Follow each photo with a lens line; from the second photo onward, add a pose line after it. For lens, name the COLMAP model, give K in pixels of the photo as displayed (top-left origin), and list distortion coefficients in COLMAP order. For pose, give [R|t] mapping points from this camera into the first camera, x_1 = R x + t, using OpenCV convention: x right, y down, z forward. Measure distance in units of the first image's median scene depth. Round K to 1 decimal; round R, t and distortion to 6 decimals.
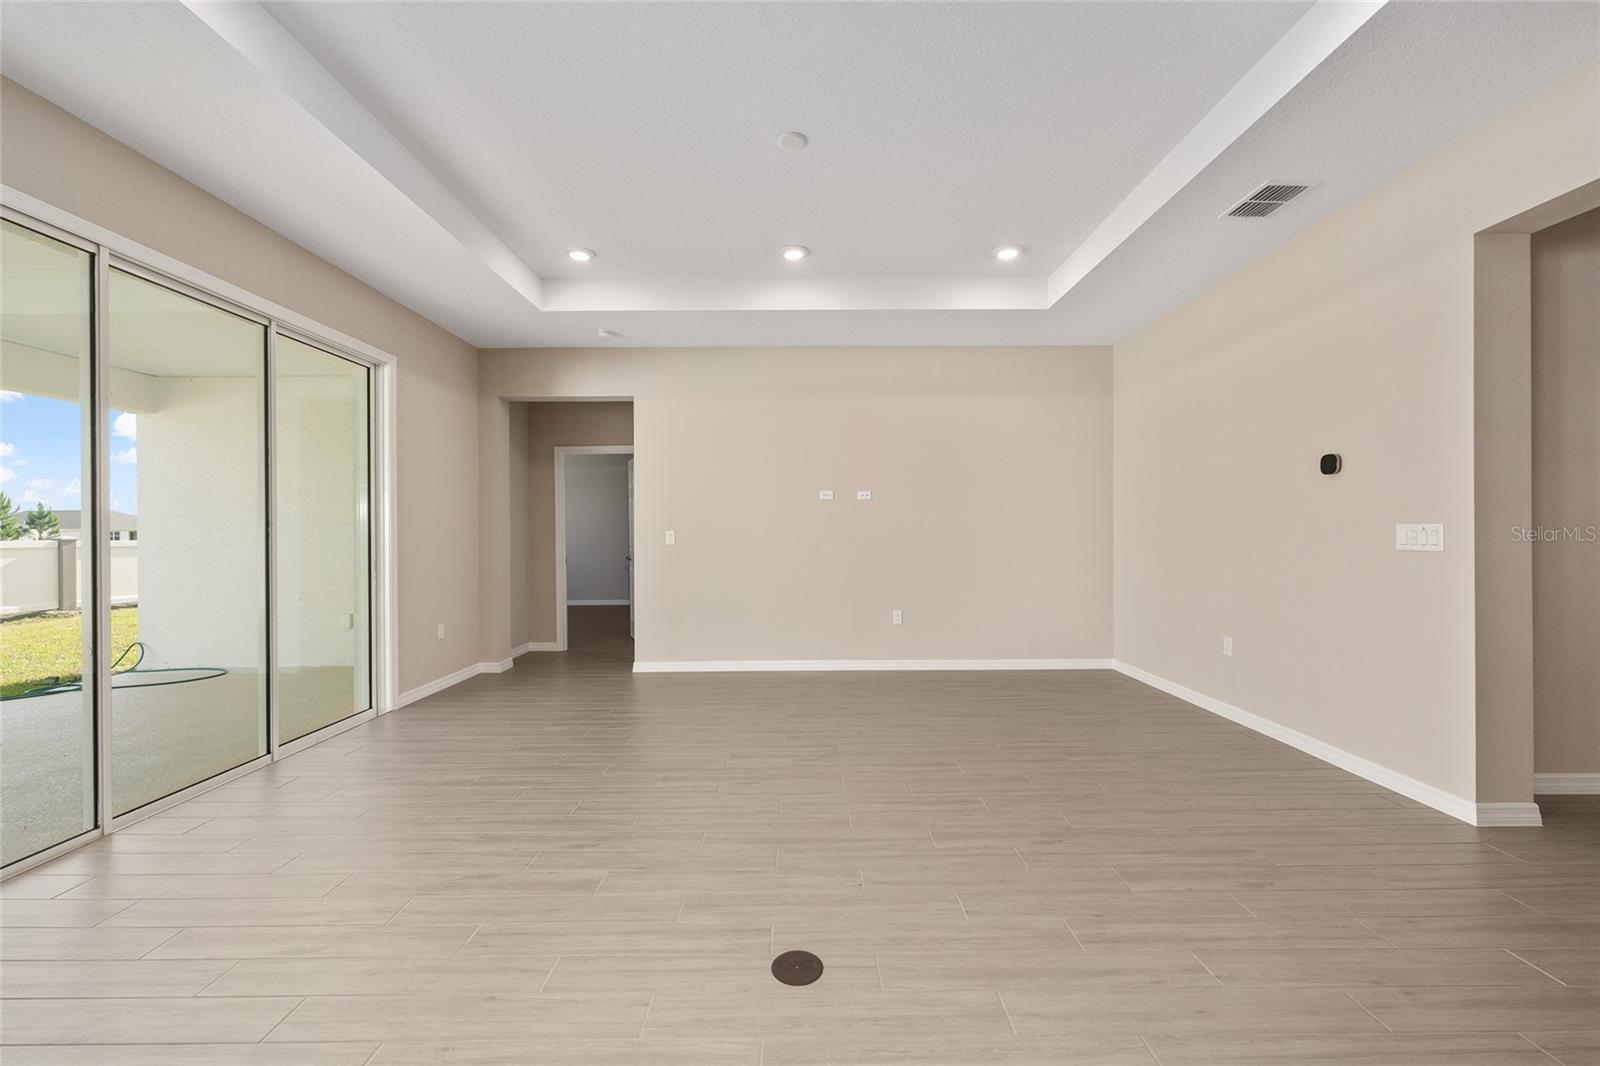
lens RADIAL K [[639.0, 0, 803.4], [0, 639.0, 533.9], [0, 0, 1]] dist [0.000060, 0.000069]
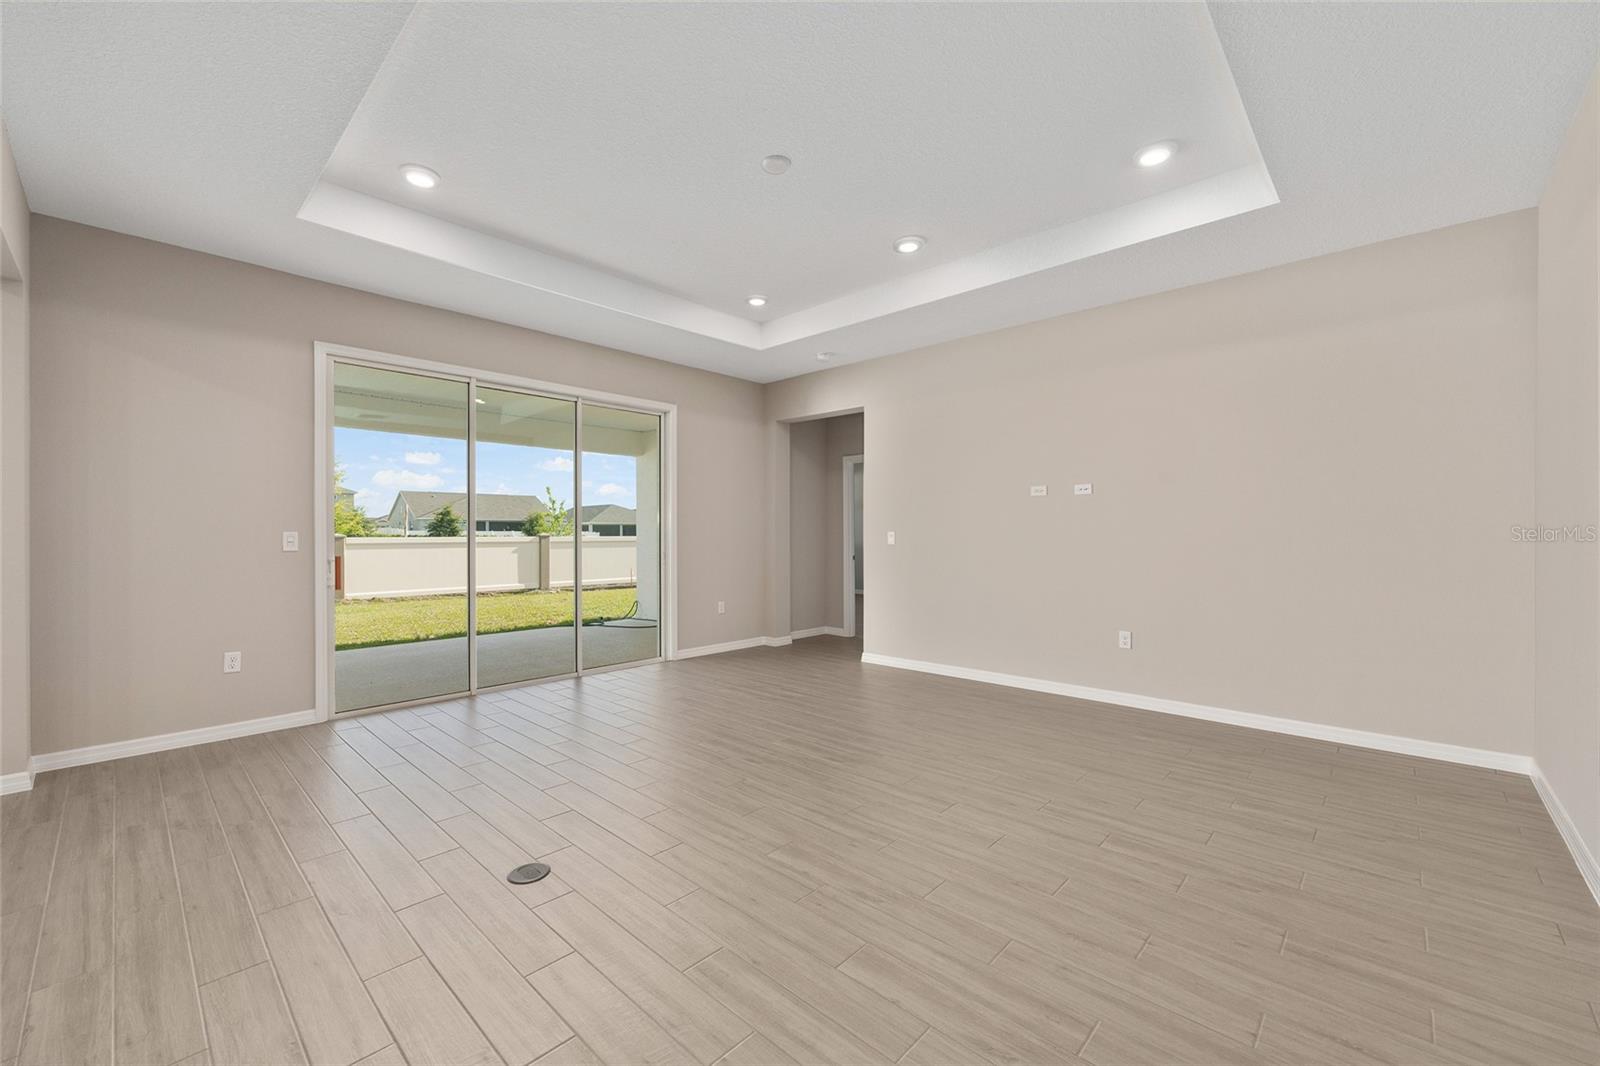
lens RADIAL K [[642.7, 0, 803.2], [0, 642.7, 532.7], [0, 0, 1]] dist [-0.000130, 0.000182]
pose [[0.727789, 0.004225, -0.685788, 0.553204], [-0.004596, 0.999989, 0.001284, -0.004321], [0.685785, 0.002218, 0.727800, 0.189495]]
